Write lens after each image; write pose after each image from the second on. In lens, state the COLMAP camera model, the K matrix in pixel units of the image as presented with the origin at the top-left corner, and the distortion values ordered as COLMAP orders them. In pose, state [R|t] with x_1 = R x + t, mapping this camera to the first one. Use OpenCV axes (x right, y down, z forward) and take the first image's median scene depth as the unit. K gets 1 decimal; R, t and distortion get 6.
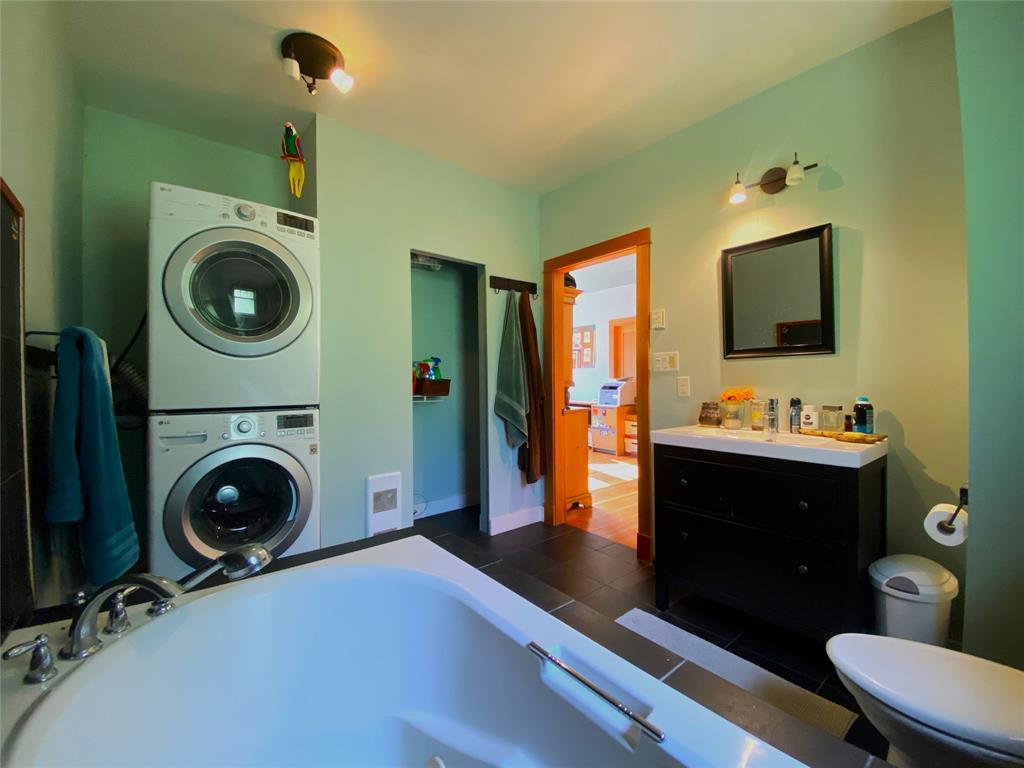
lens RADIAL K [[417.2, 0, 508.0], [0, 417.2, 382.0], [0, 0, 1]] dist [0.030951, -0.029146]
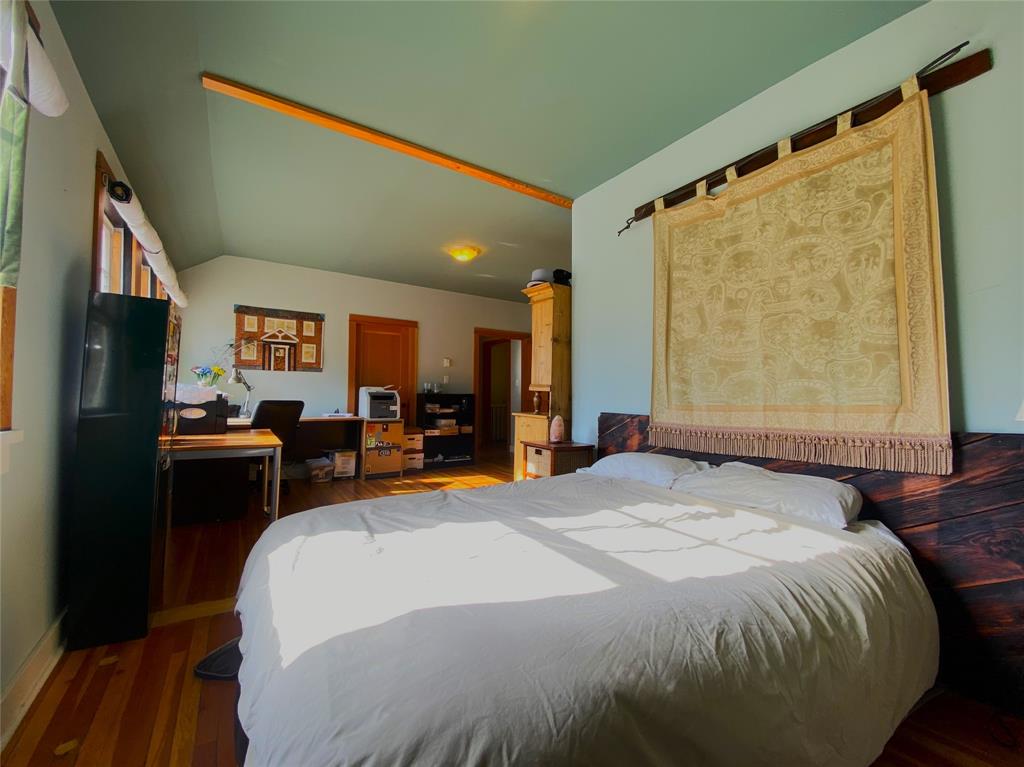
lens RADIAL K [[434.5, 0, 512.5], [0, 434.5, 376.4], [0, 0, 1]] dist [0.037426, -0.028175]
pose [[0.097541, 0.040327, 0.994414, -0.536467], [-0.017045, 0.999100, -0.038845, -0.000913], [-0.995086, -0.013161, 0.098140, 0.577530]]
